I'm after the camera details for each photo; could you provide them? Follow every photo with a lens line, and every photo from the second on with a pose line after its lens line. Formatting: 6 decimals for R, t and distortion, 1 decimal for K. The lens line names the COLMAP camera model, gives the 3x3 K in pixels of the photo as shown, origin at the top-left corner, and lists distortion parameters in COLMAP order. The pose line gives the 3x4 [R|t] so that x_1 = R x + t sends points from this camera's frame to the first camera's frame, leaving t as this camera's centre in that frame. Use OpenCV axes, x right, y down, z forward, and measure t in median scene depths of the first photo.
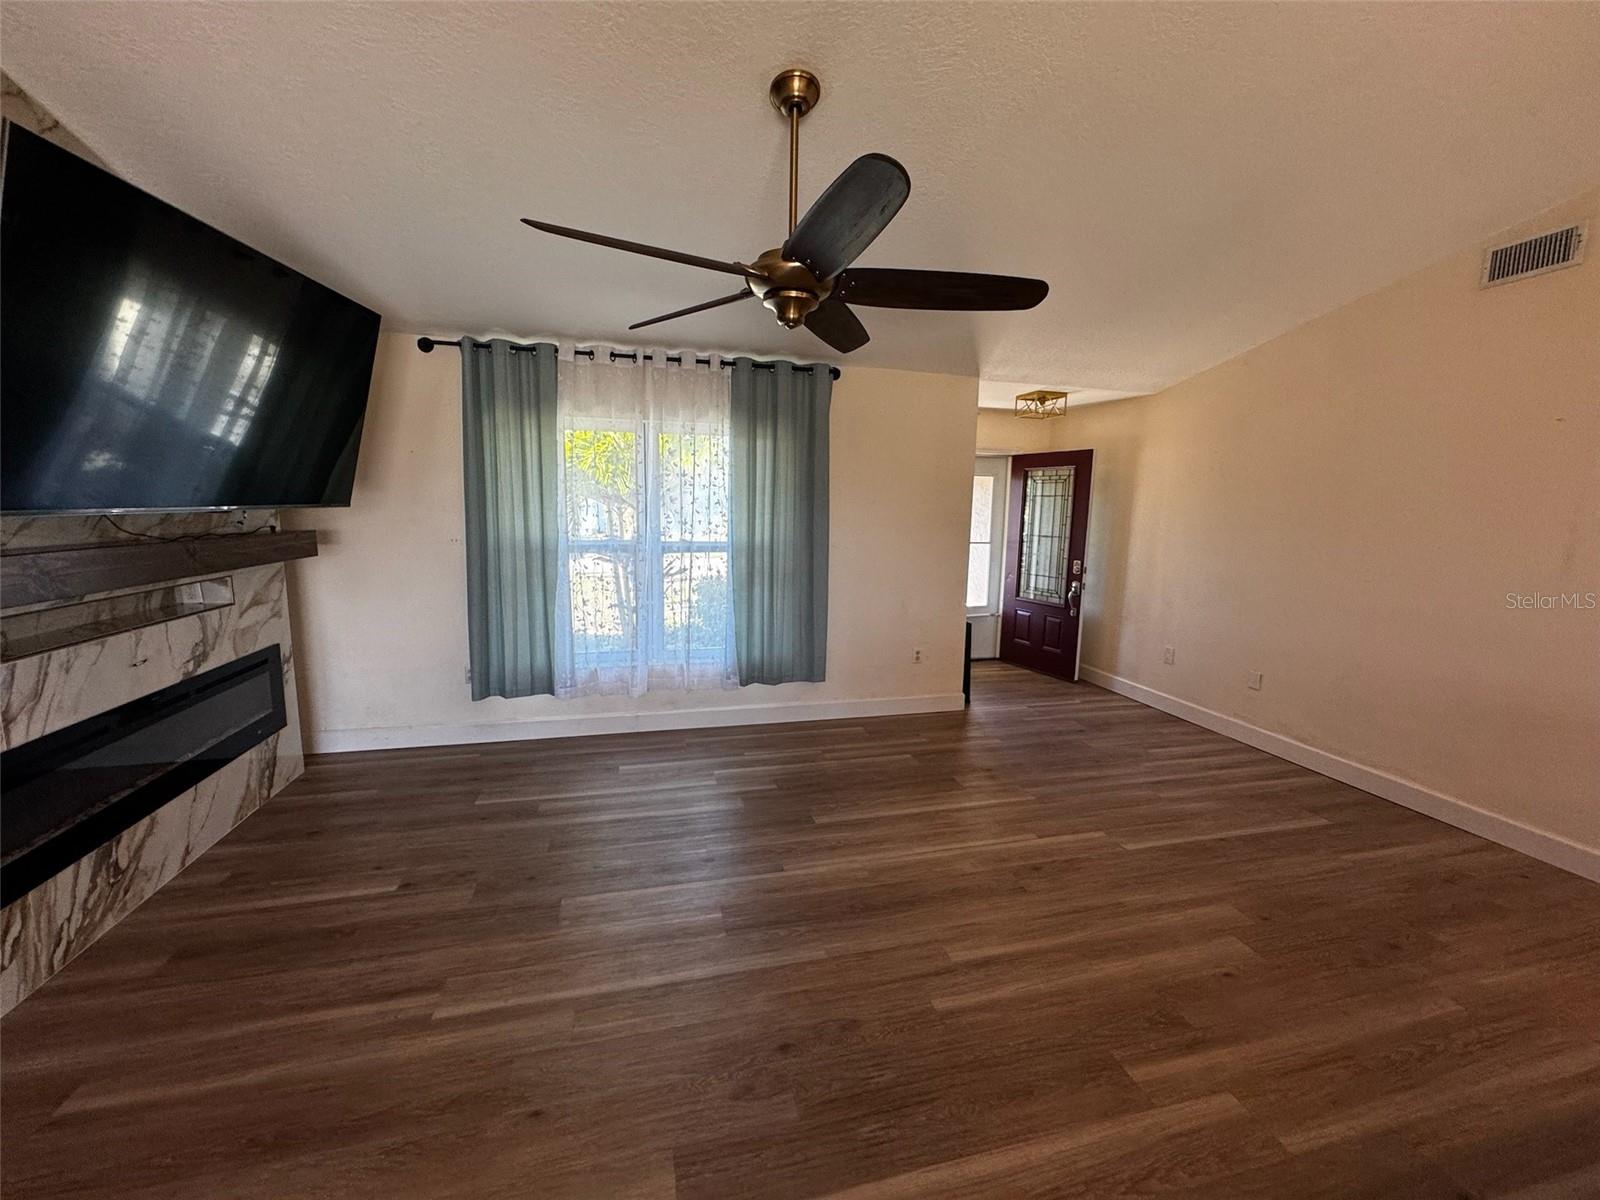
lens RADIAL K [[642.7, 0, 799.1], [0, 642.7, 597.5], [0, 0, 1]] dist [-0.002980, 0.000200]
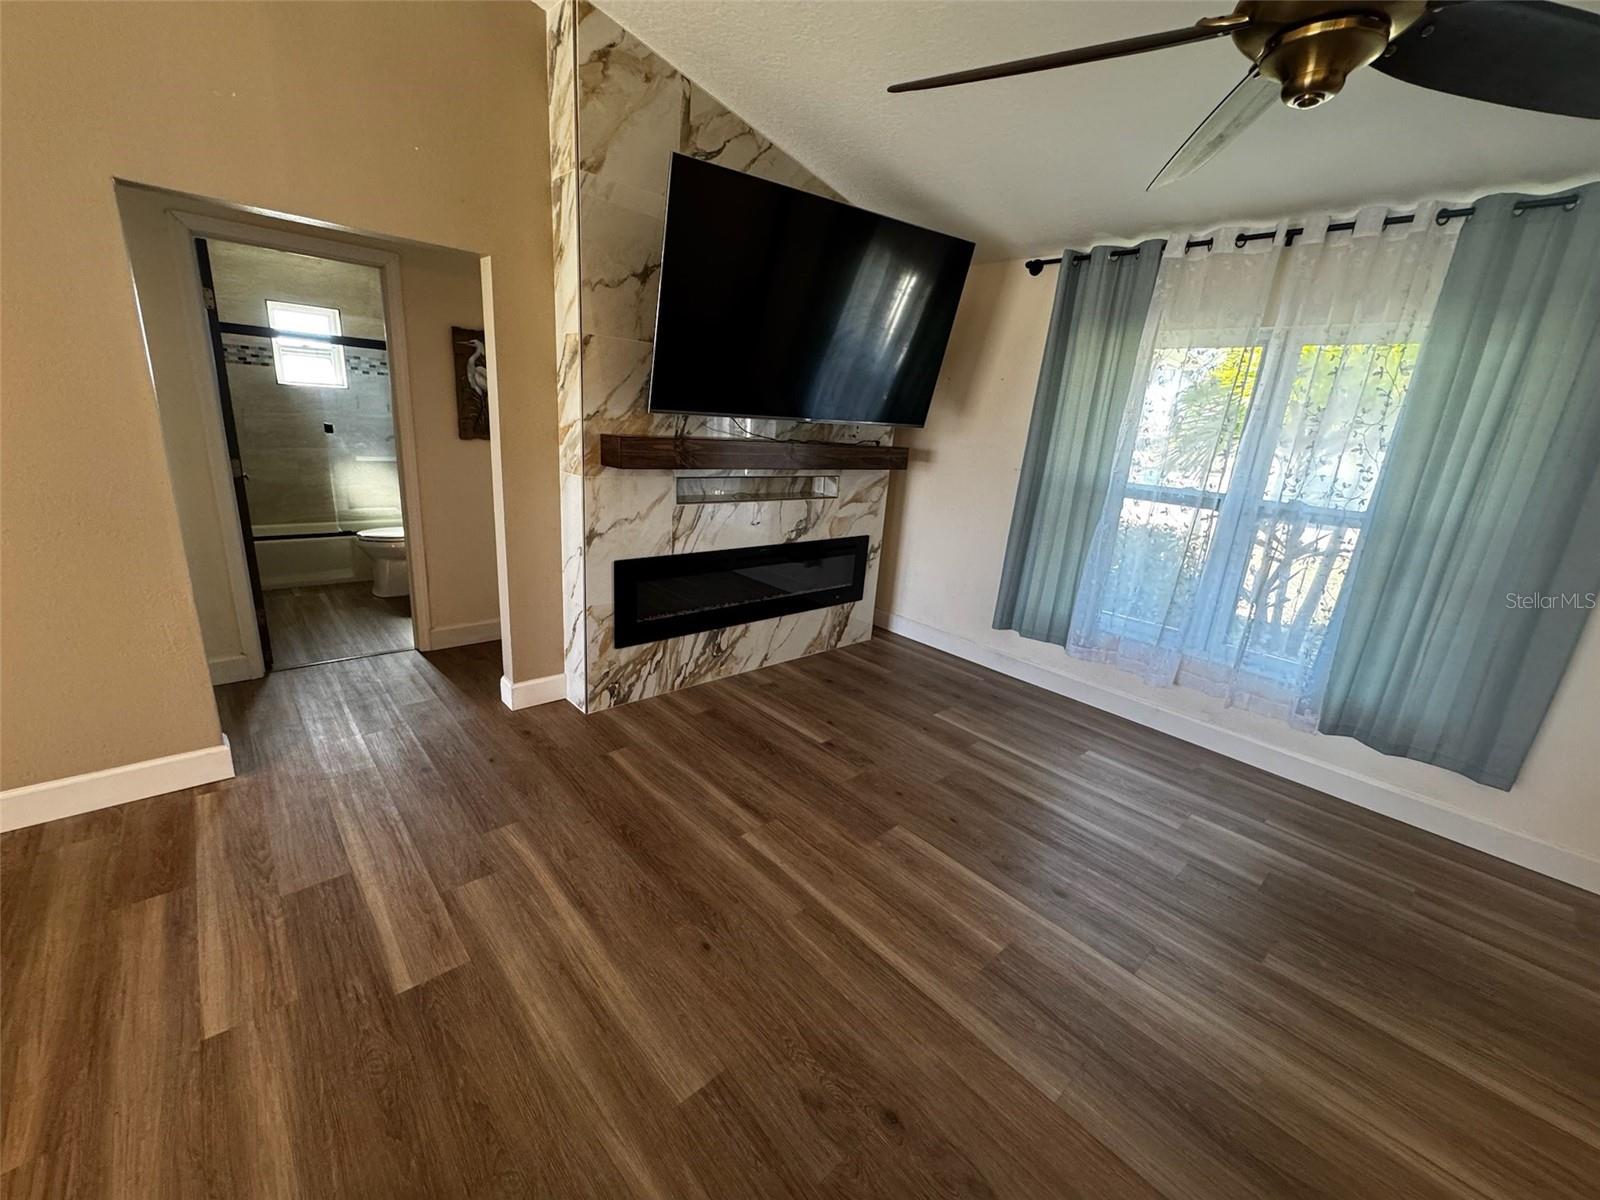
lens RADIAL K [[642.7, 0, 799.1], [0, 642.7, 597.5], [0, 0, 1]] dist [-0.002980, 0.000200]
pose [[0.470793, 0.257843, -0.843724, 0.231401], [-0.190155, 0.963518, 0.188347, -0.023425], [0.861507, 0.071766, 0.502648, 0.249632]]
